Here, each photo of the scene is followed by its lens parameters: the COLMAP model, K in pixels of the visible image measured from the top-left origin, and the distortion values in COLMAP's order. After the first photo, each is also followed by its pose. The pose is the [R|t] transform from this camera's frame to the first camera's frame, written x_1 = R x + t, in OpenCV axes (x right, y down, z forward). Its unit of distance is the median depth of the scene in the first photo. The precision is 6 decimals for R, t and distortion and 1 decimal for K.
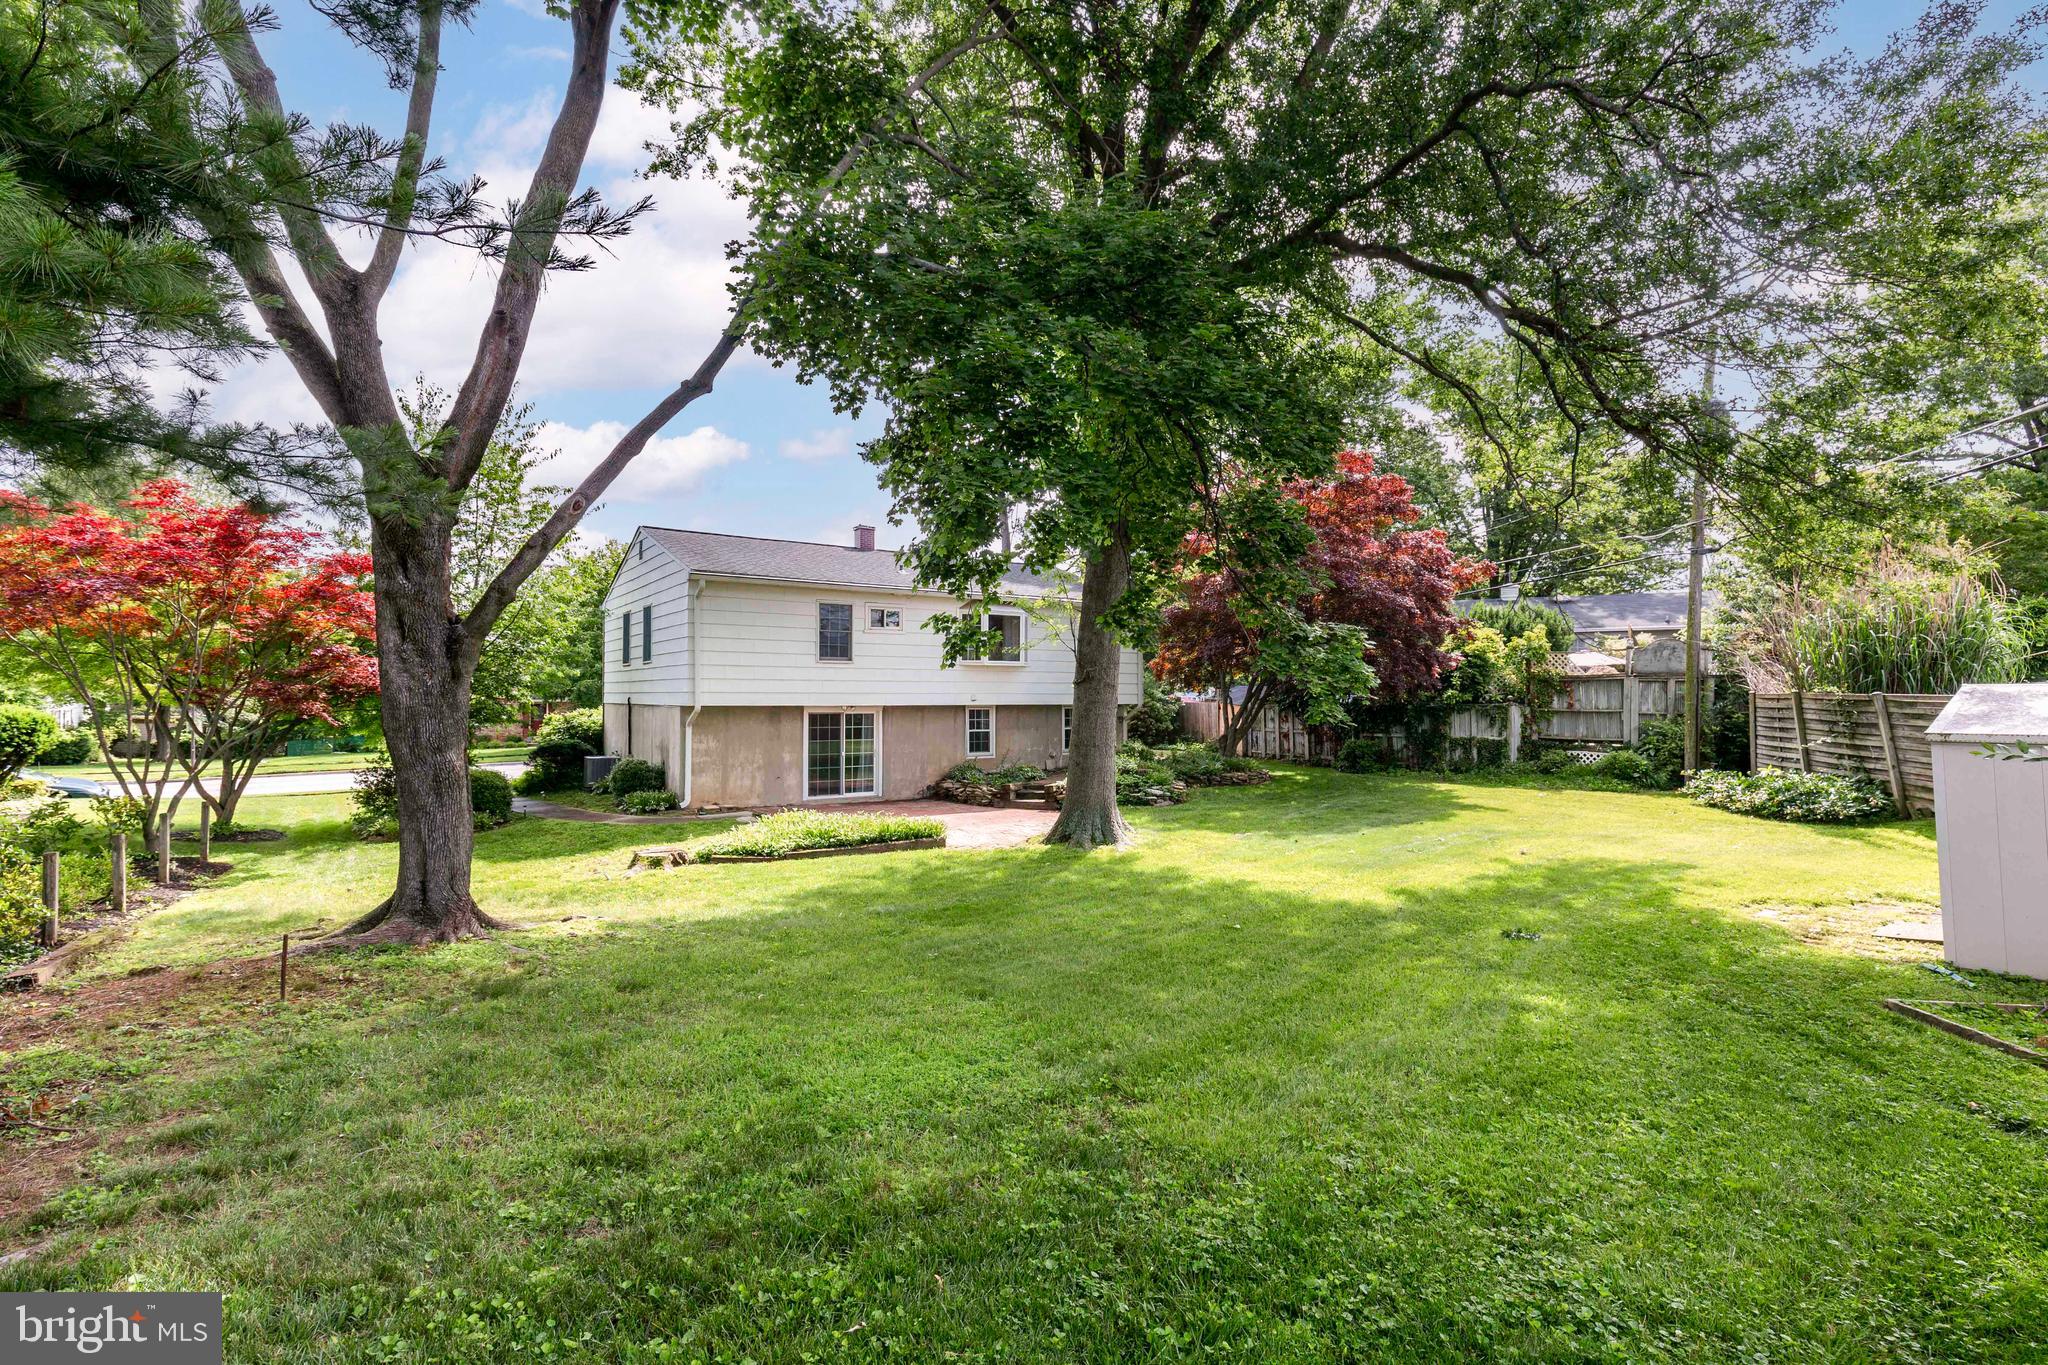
lens RADIAL K [[955.2, 0, 1024.0], [0, 955.2, 682.5], [0, 0, 1]] dist [-0.001709, -0.000511]
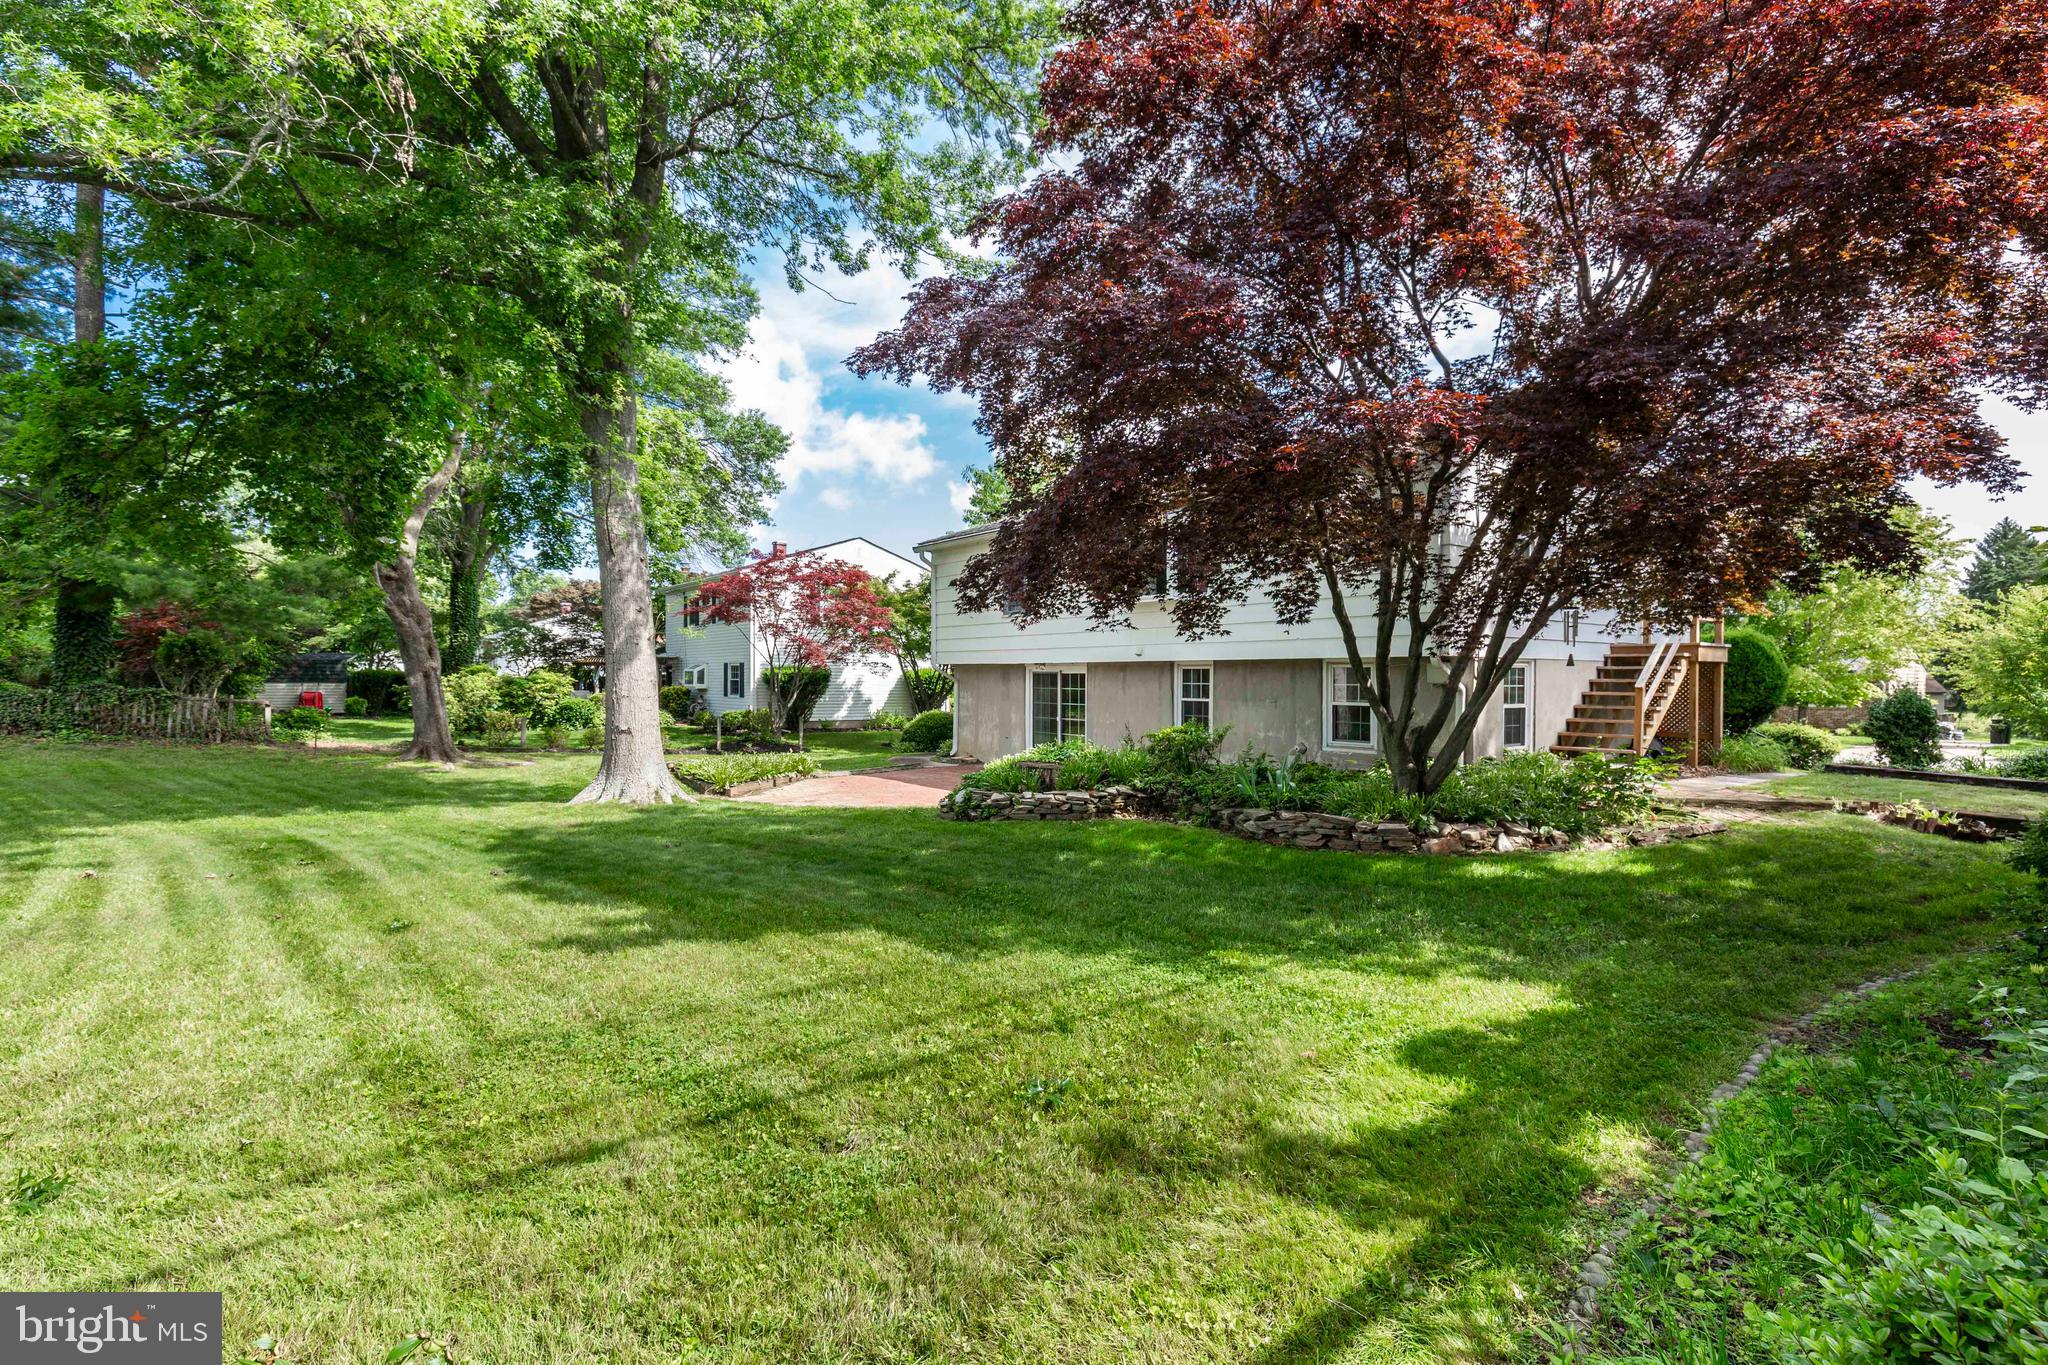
lens RADIAL K [[955.2, 0, 1024.0], [0, 955.2, 682.5], [0, 0, 1]] dist [-0.001709, -0.000511]
pose [[0.048973, 0.001498, -0.998799, 0.678436], [0.006201, 0.999979, 0.001804, 0.039603], [0.998781, -0.006282, 0.048963, 0.928135]]
